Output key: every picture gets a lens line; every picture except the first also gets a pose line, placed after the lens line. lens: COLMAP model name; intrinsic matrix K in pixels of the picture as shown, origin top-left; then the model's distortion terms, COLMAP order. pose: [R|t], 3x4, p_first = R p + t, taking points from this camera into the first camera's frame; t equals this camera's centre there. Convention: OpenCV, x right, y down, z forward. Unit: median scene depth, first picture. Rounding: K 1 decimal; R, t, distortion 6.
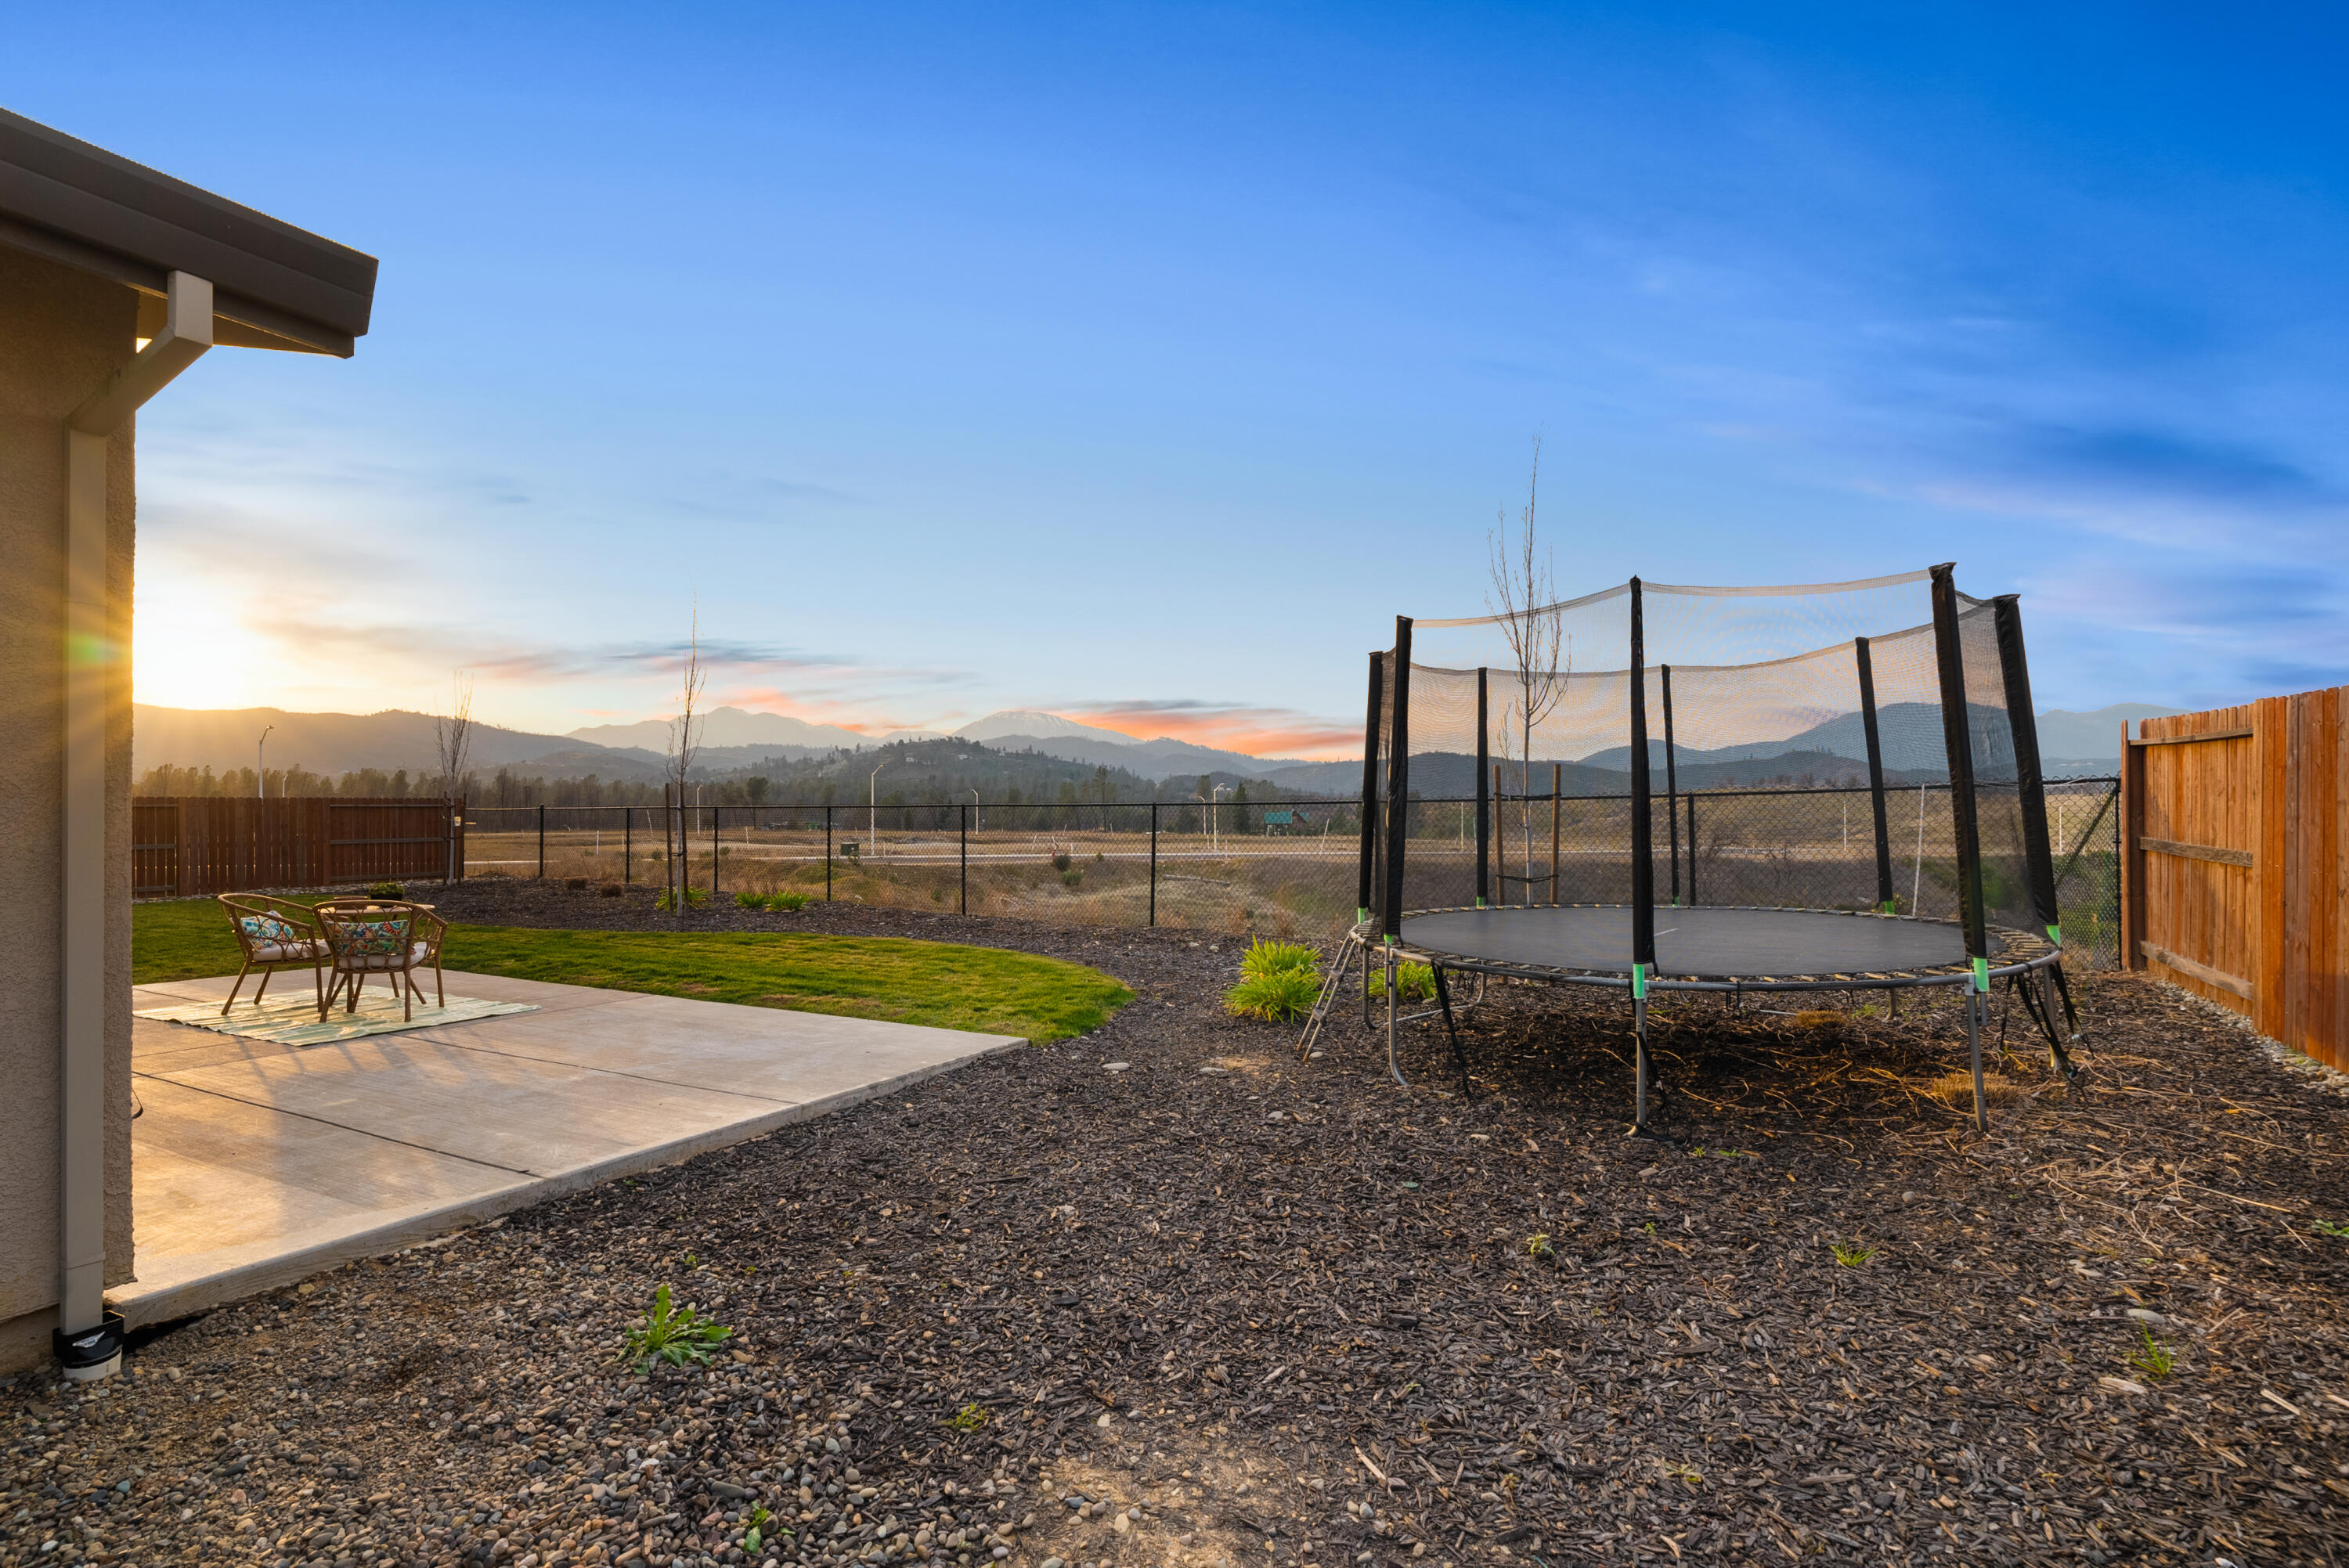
lens RADIAL K [[1070.1, 0, 1180.4], [0, 1070.1, 810.2], [0, 0, 1]] dist [-0.000543, -0.000001]
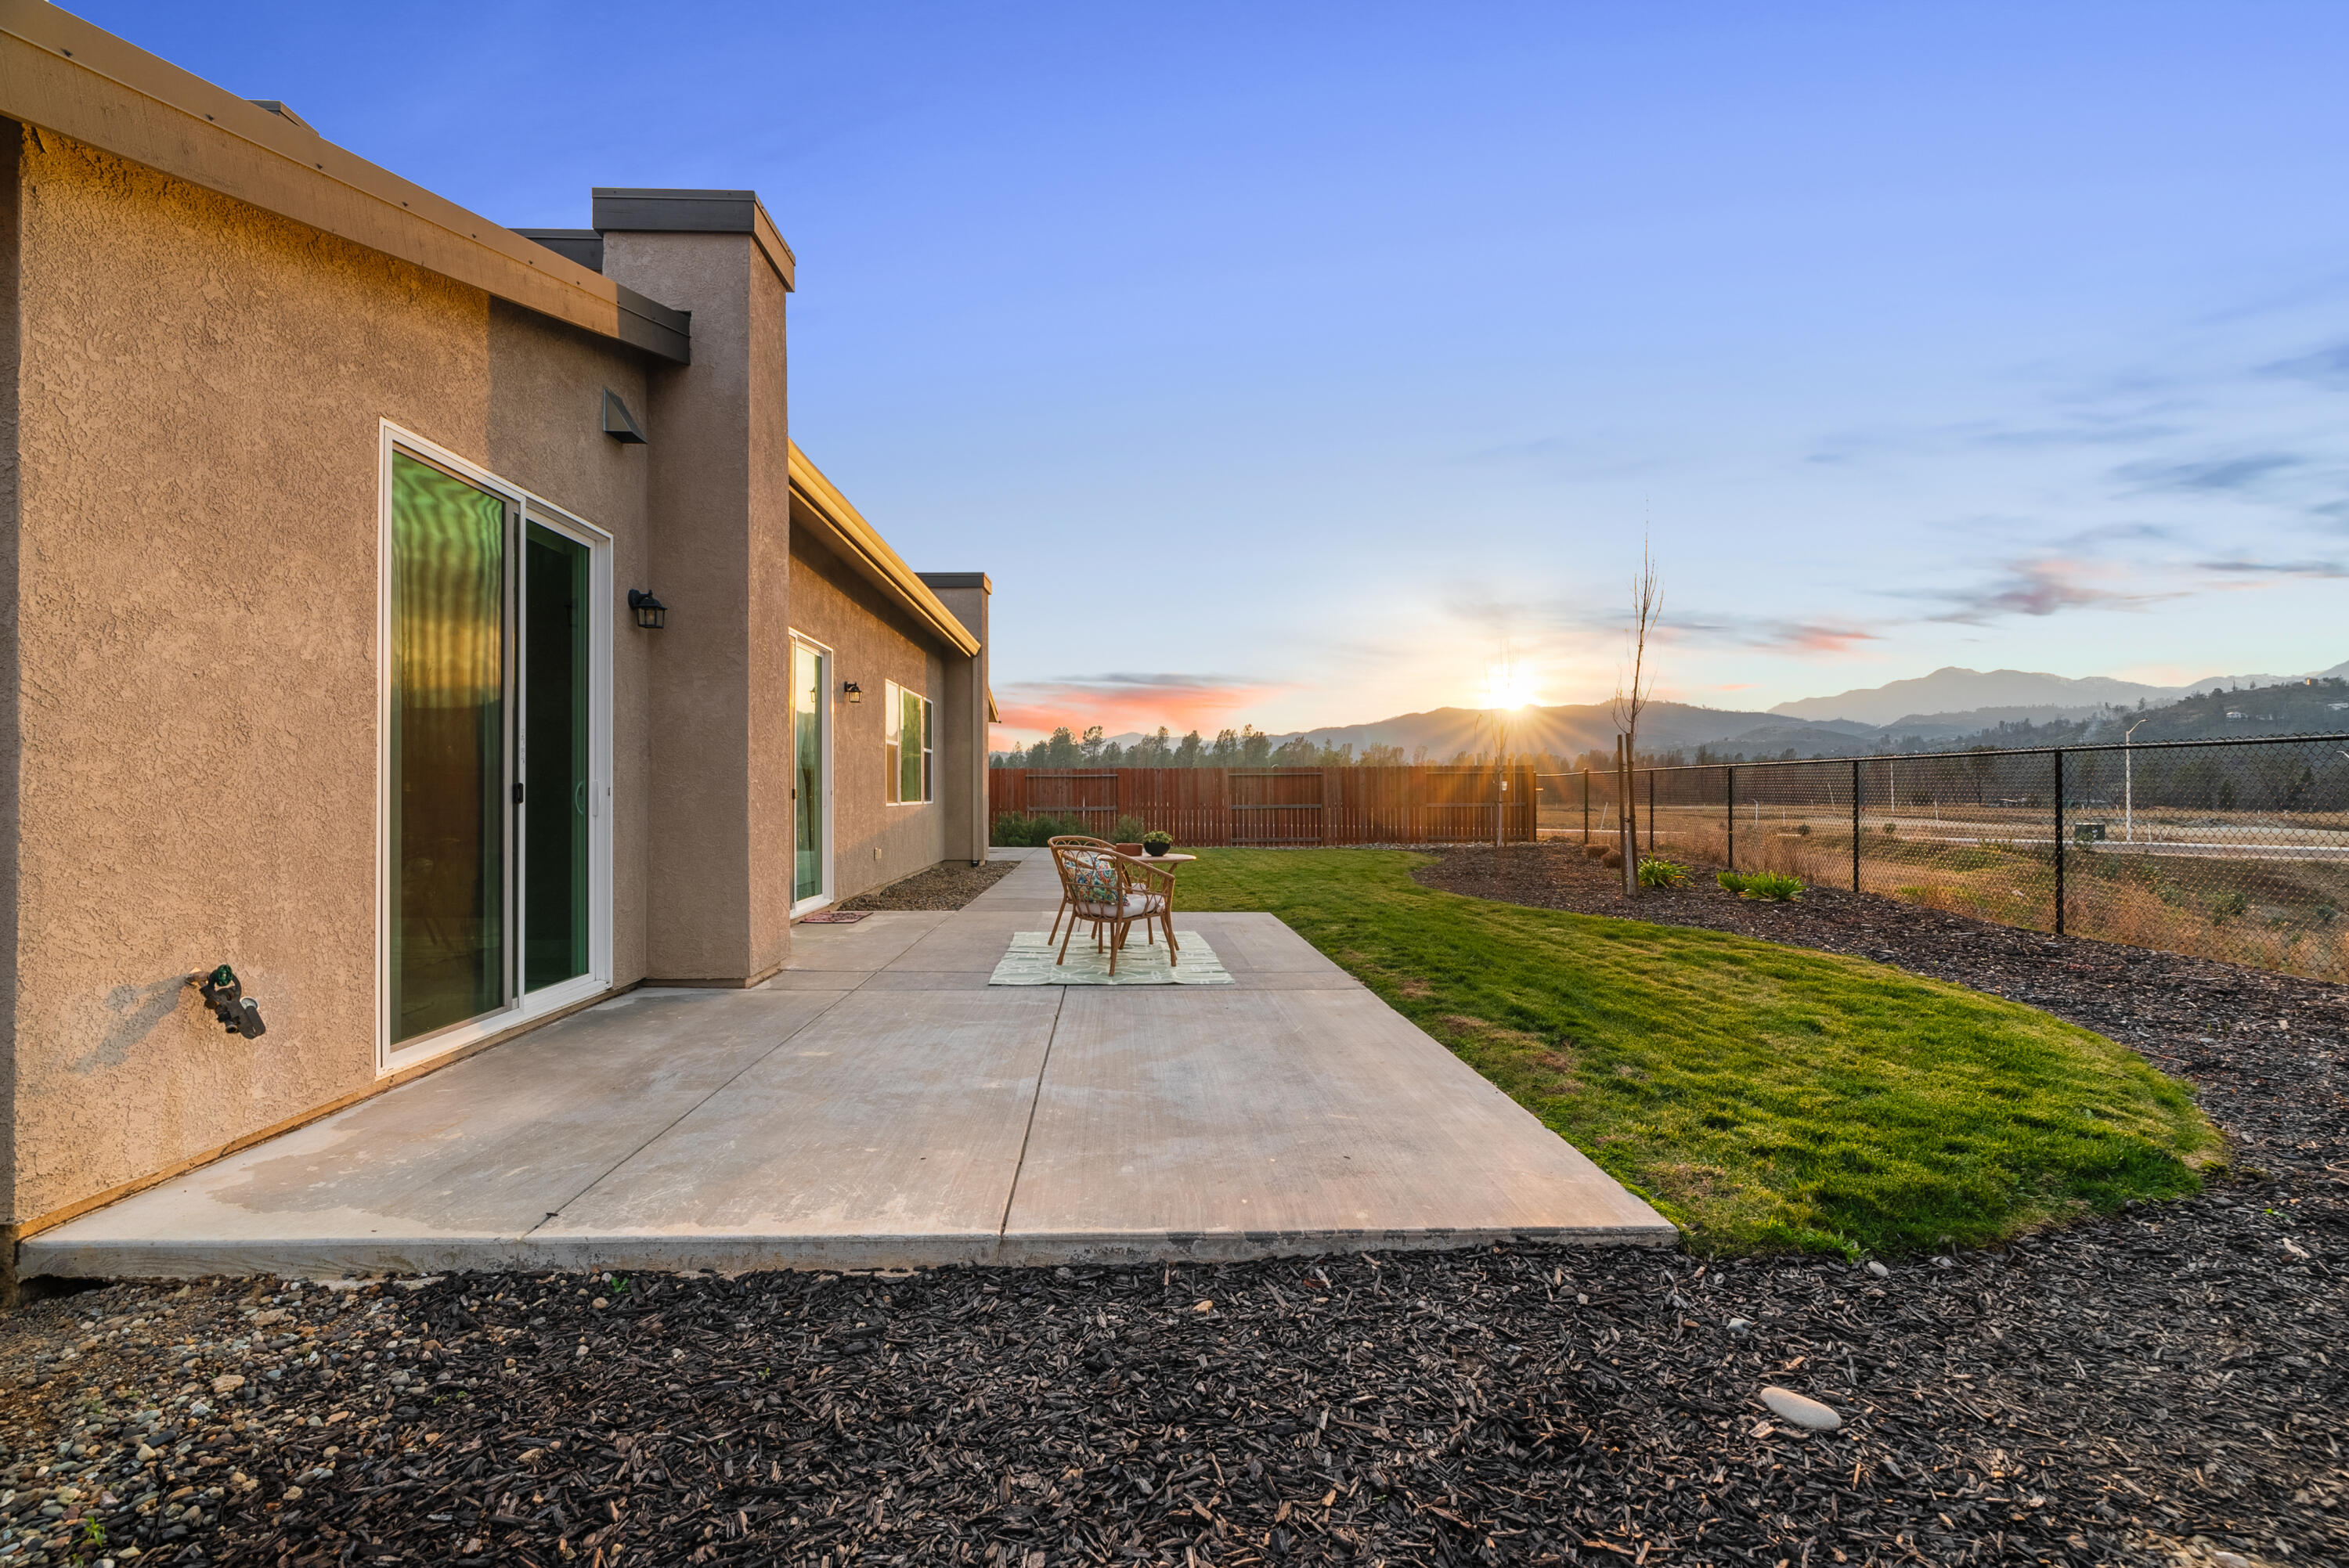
lens RADIAL K [[1064.8, 0, 1169.1], [0, 1064.8, 791.4], [0, 0, 1]] dist [-0.000895, 0.000122]
pose [[0.511147, 0.001724, -0.859491, 0.115226], [0.003115, 0.999988, 0.003858, 0.030047], [0.859487, -0.004649, 0.511136, 0.552805]]
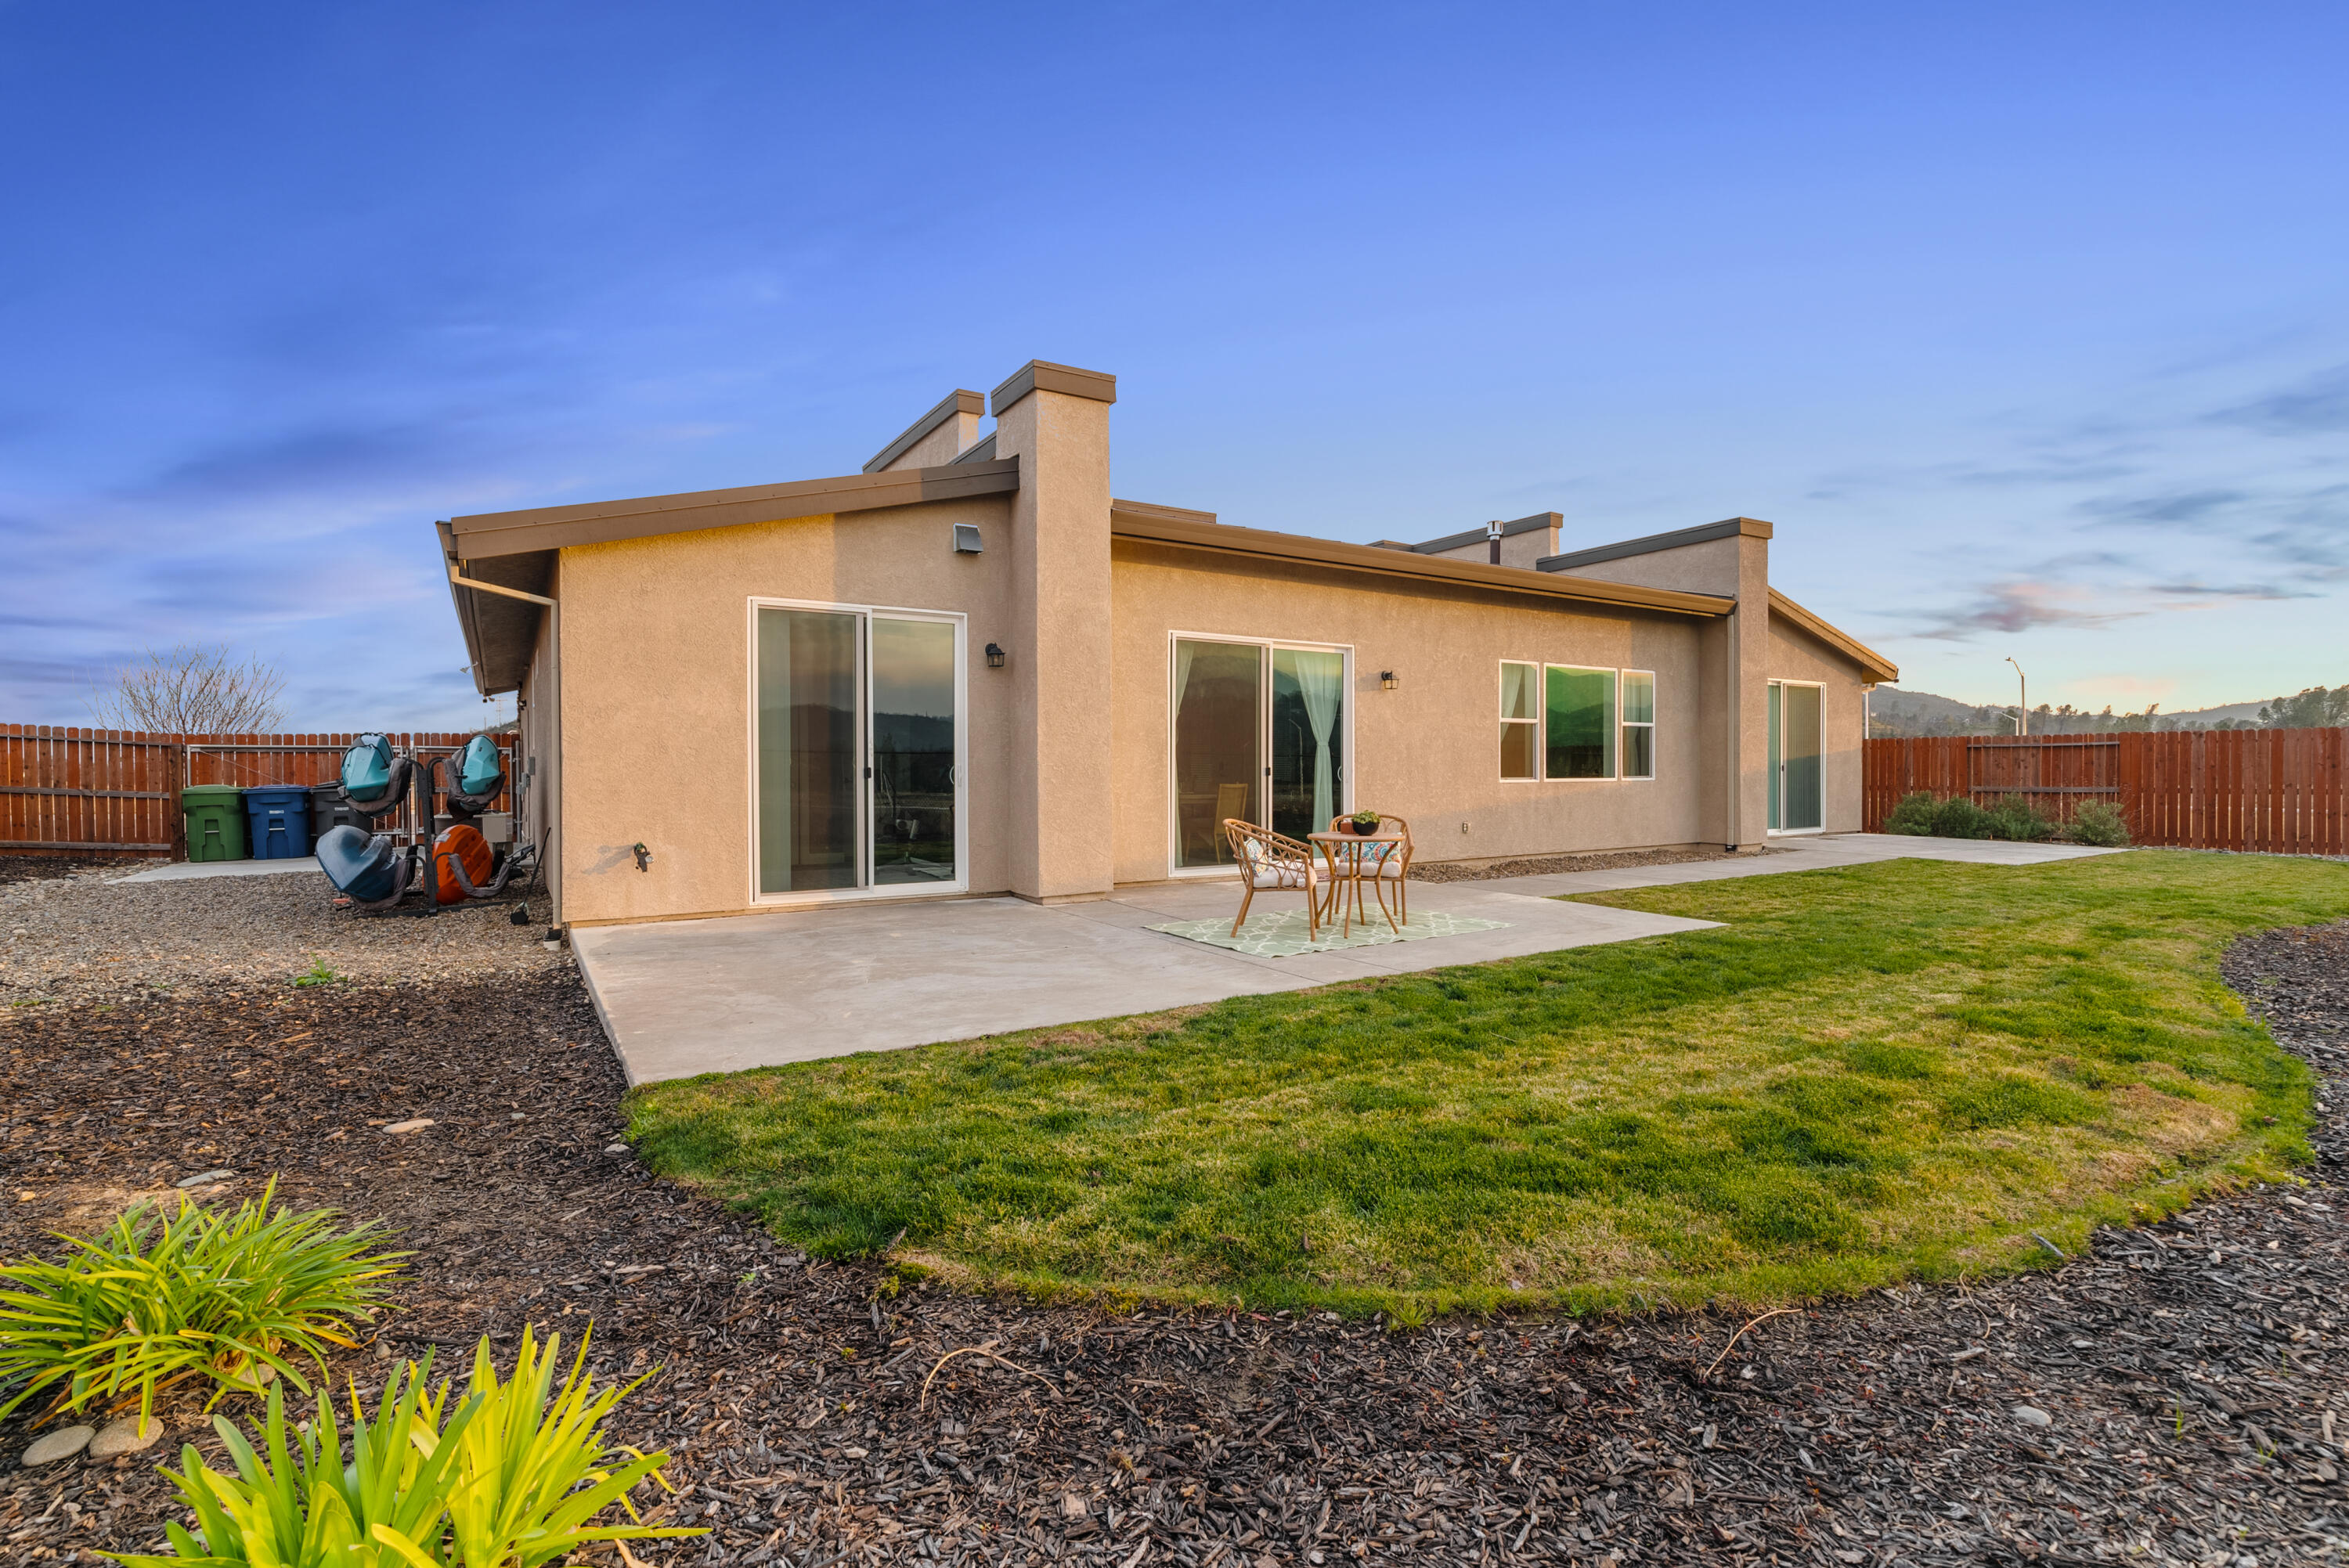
lens RADIAL K [[1064.8, 0, 1169.1], [0, 1064.8, 791.4], [0, 0, 1]] dist [-0.000895, 0.000122]
pose [[-0.502158, 0.023992, -0.864443, 0.213745], [0.007568, 0.999699, 0.023350, 0.027967], [0.864743, 0.005184, -0.502188, 1.445810]]
